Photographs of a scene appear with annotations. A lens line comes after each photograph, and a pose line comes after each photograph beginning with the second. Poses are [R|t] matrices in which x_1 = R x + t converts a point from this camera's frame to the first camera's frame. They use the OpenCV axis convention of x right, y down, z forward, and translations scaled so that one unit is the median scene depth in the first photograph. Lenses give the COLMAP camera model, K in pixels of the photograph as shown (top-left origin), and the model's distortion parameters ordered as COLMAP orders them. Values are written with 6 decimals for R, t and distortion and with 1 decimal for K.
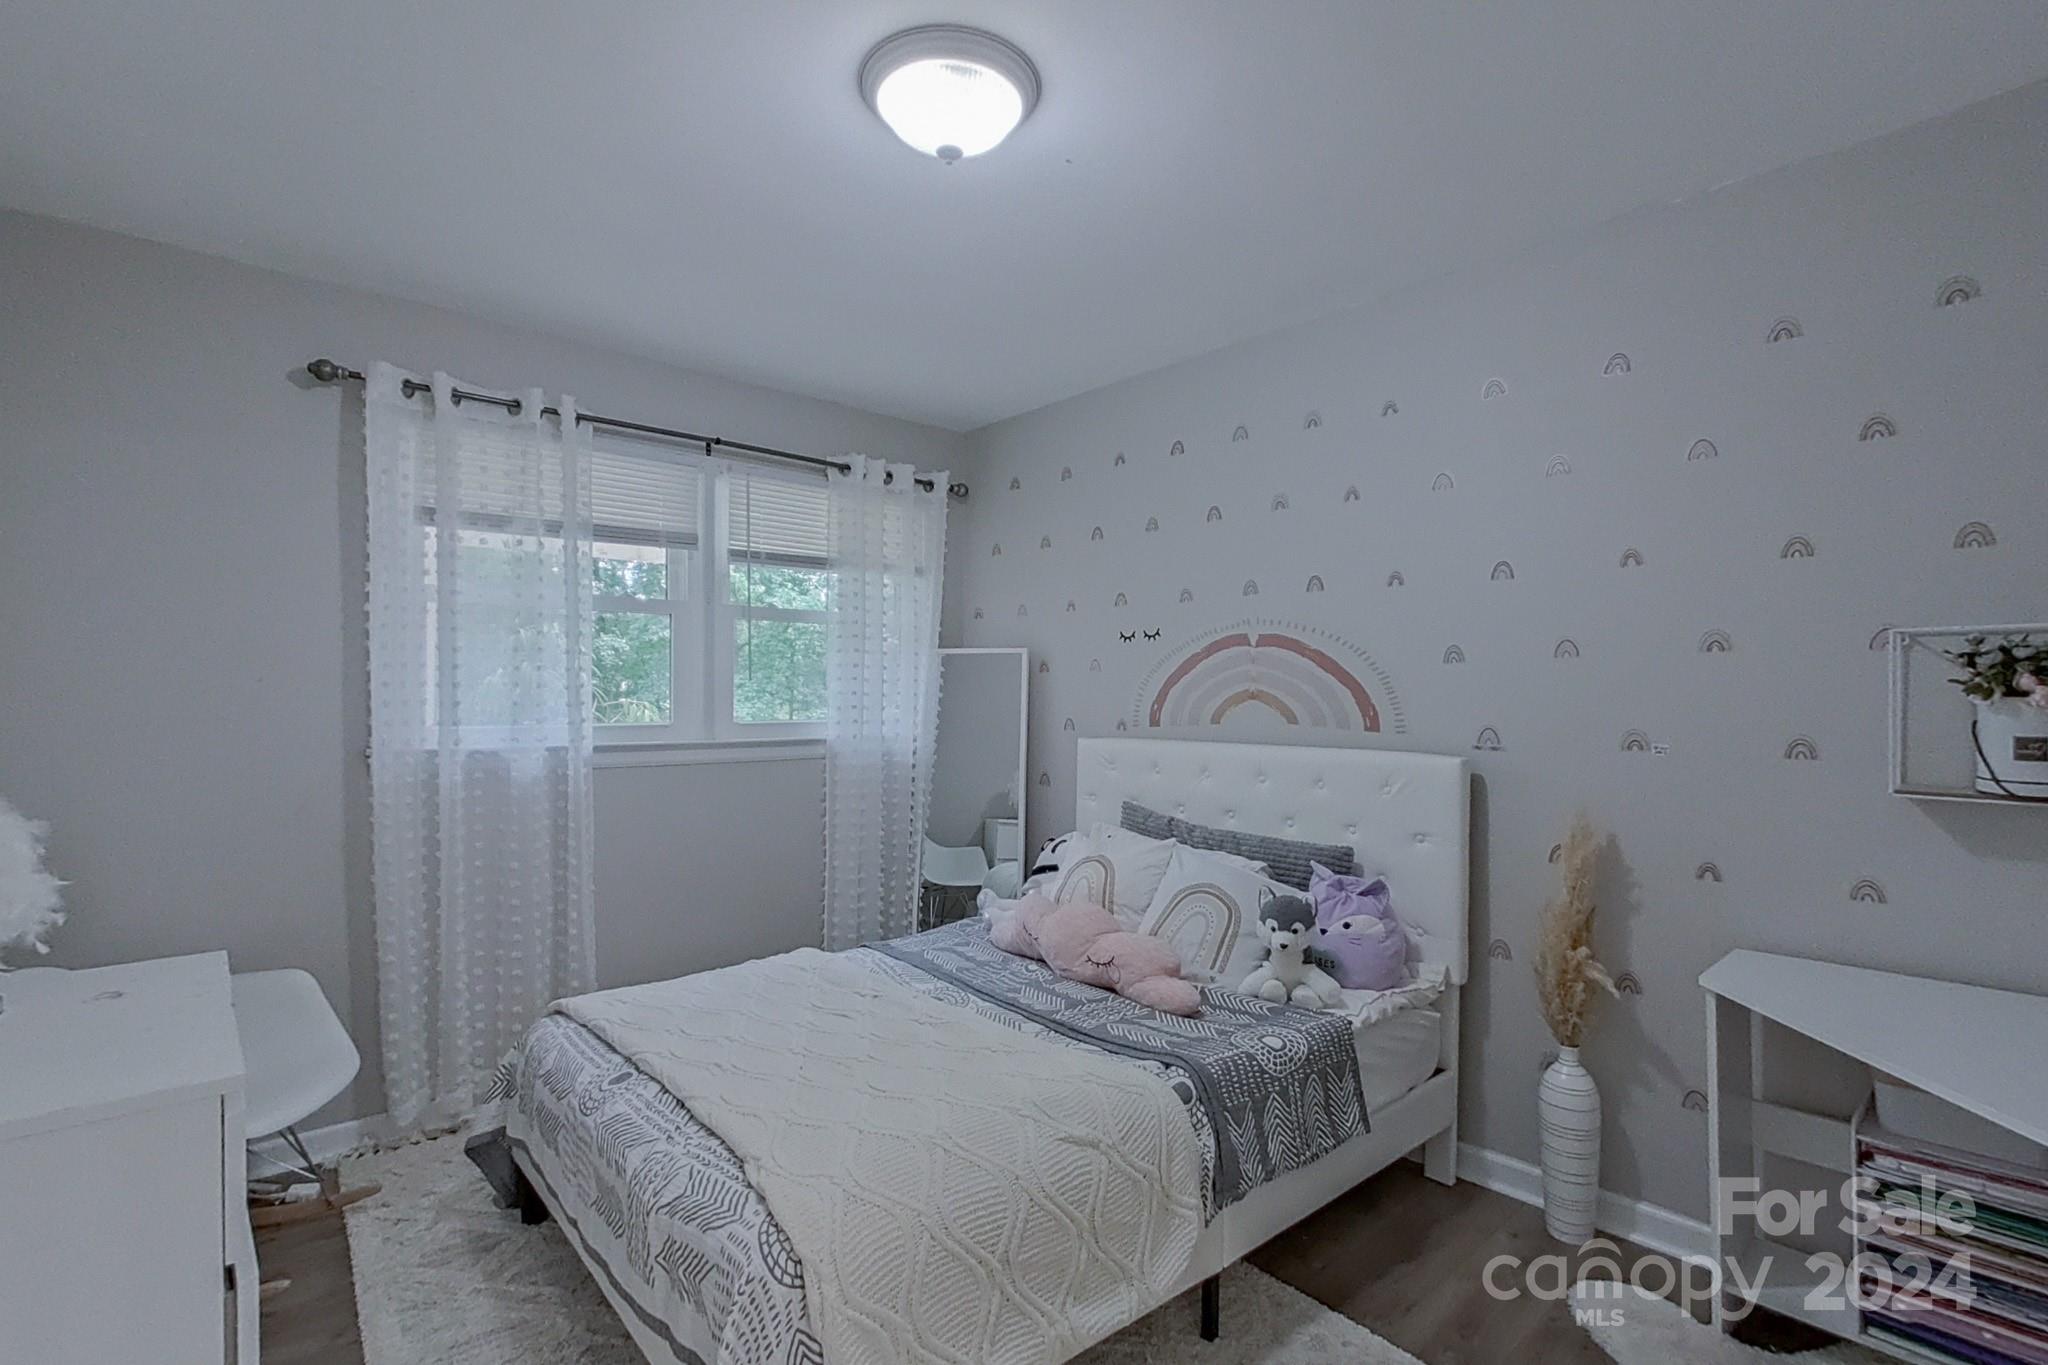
lens RADIAL K [[957.5, 0, 1025.0], [0, 957.5, 689.8], [0, 0, 1]] dist [0.000311, -0.000396]
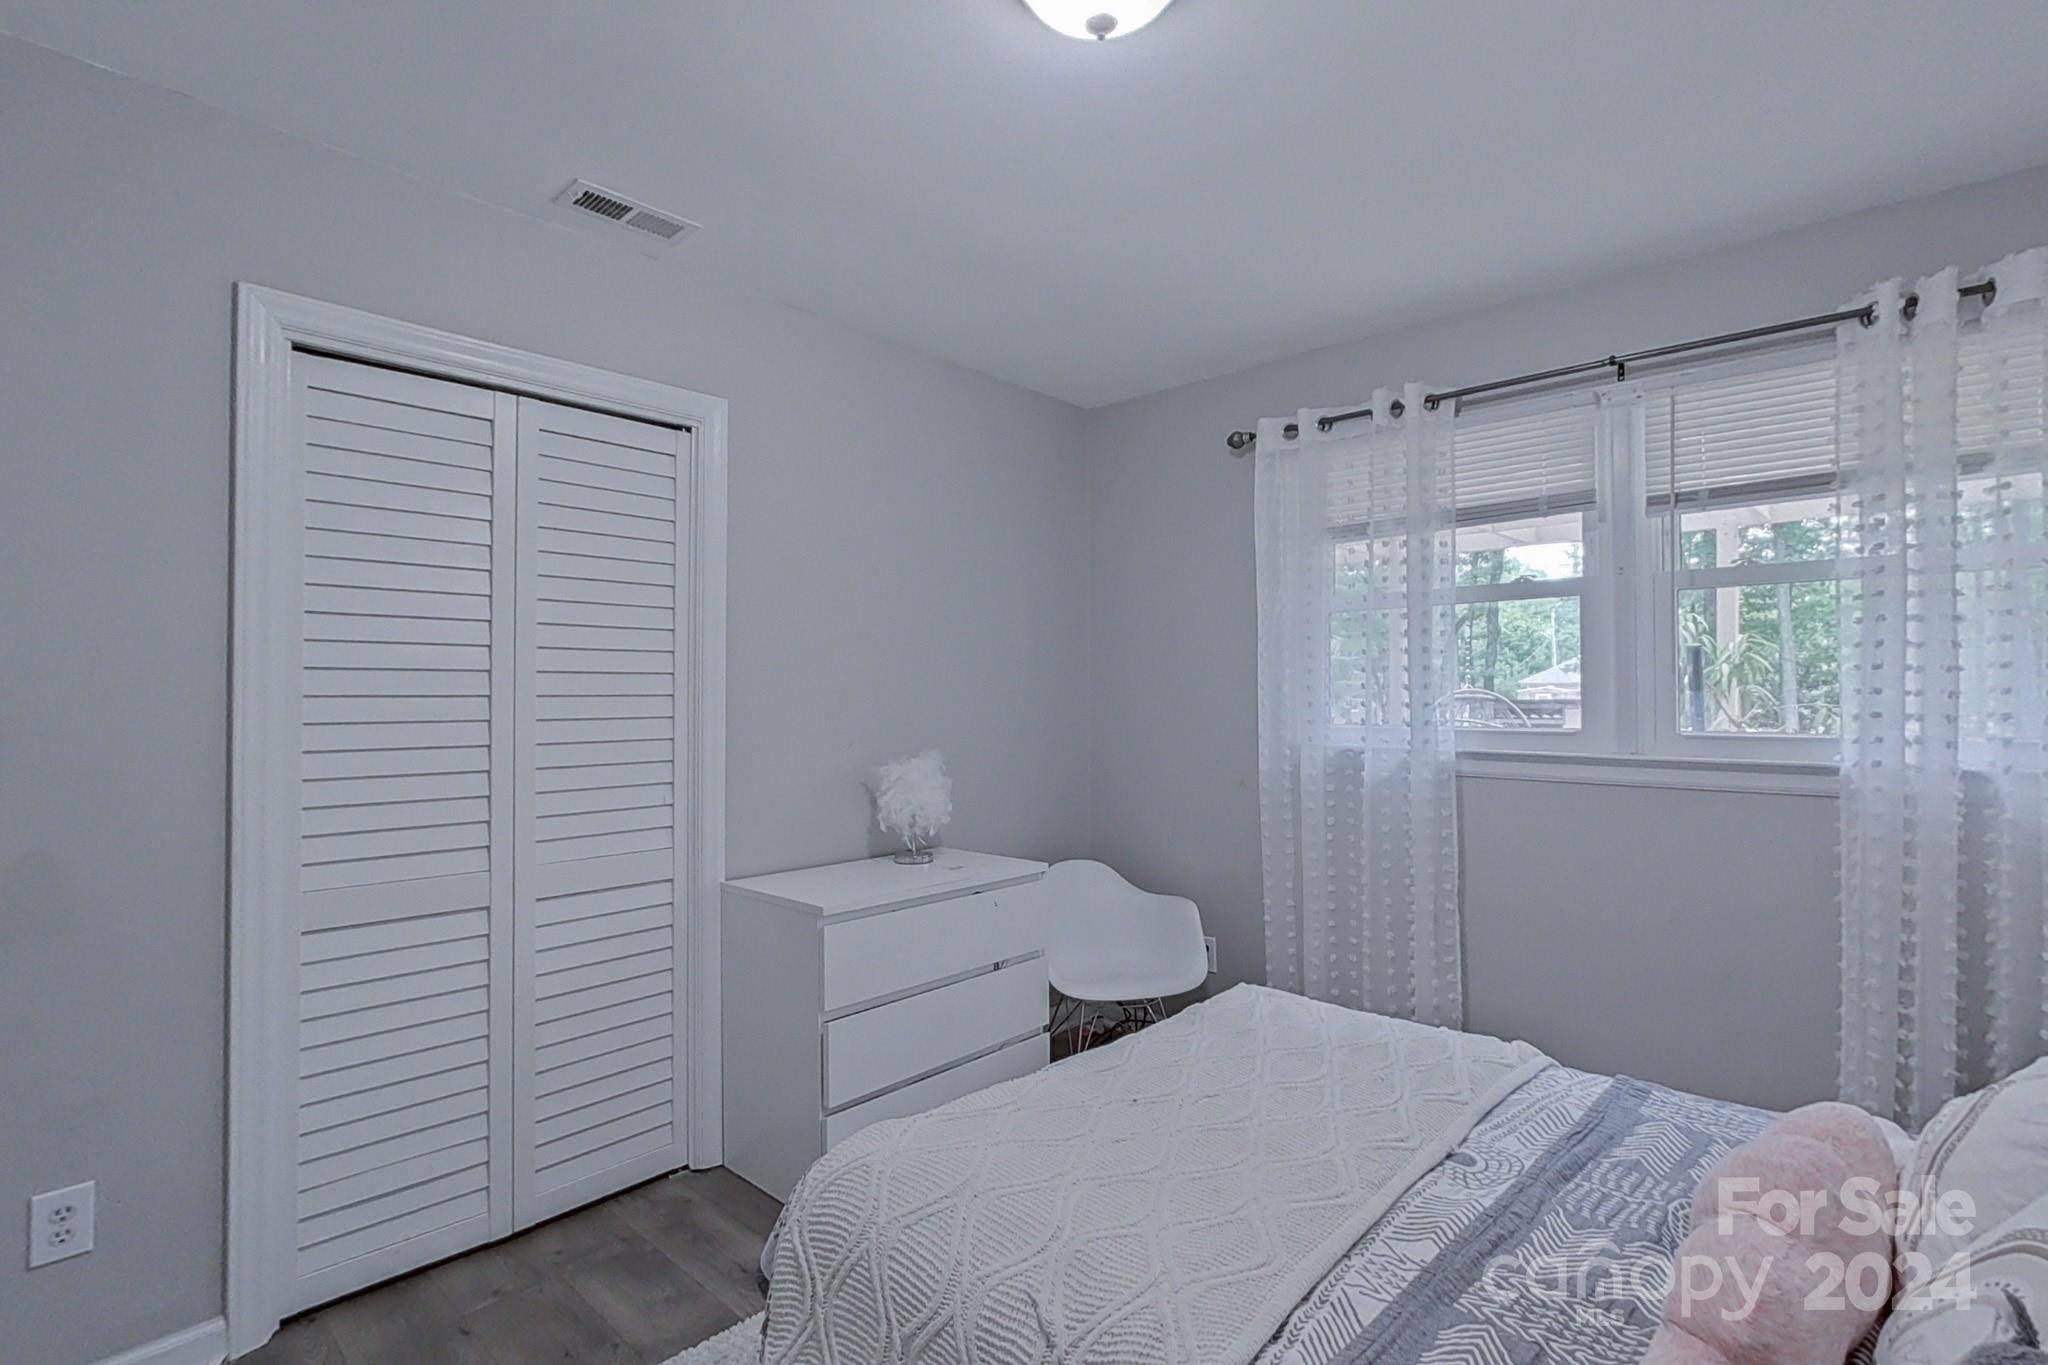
lens RADIAL K [[957.5, 0, 1023.9], [0, 957.5, 685.1], [0, 0, 1]] dist [0.000311, -0.000396]
pose [[0.089494, -0.015268, -0.995870, 0.416563], [0.003716, 0.999881, -0.014996, 0.007447], [0.995980, -0.002359, 0.089540, 0.500933]]
